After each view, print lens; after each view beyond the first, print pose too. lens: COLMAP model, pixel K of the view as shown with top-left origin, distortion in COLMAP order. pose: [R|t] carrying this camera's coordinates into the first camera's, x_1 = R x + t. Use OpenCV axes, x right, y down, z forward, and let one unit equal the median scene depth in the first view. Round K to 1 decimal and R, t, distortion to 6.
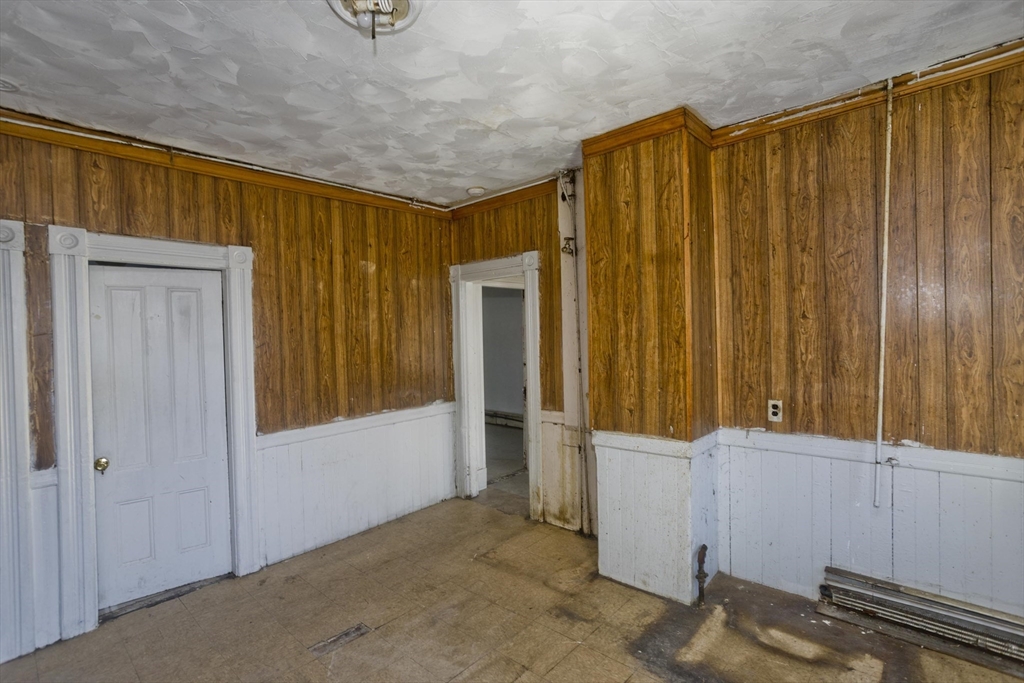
lens RADIAL K [[492.6, 0, 506.6], [0, 492.6, 341.5], [0, 0, 1]] dist [-0.048933, 0.026752]
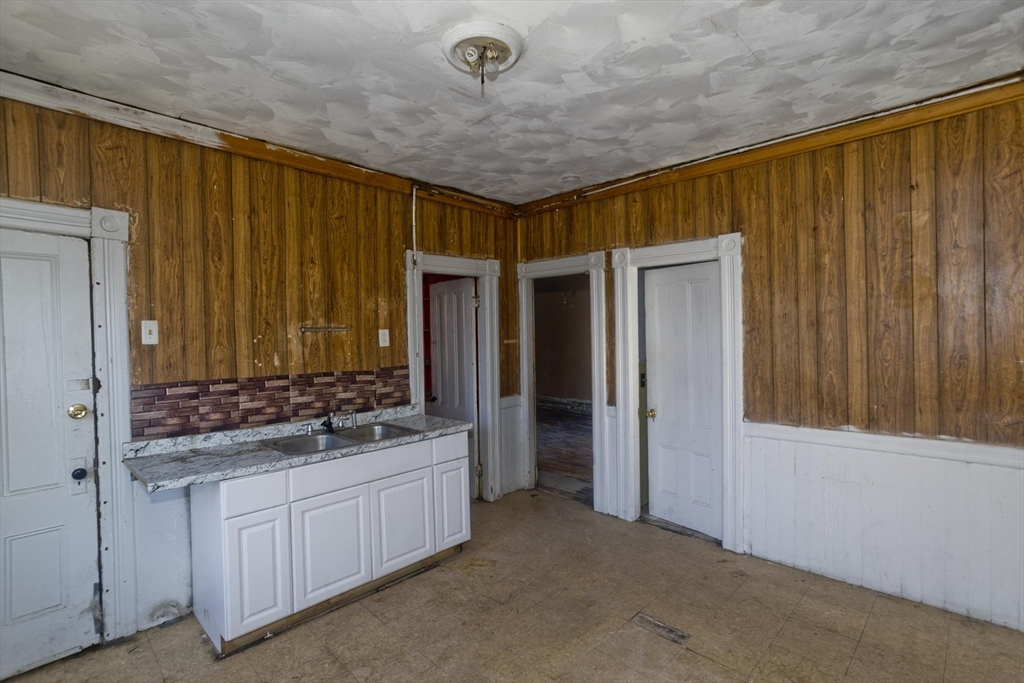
lens RADIAL K [[492.6, 0, 506.5], [0, 492.6, 334.6], [0, 0, 1]] dist [-0.048933, 0.026752]
pose [[-0.052669, 0.044370, -0.997626, 0.495874], [0.009702, 0.998988, 0.043918, -0.031989], [0.998565, -0.007366, -0.053046, 0.562834]]
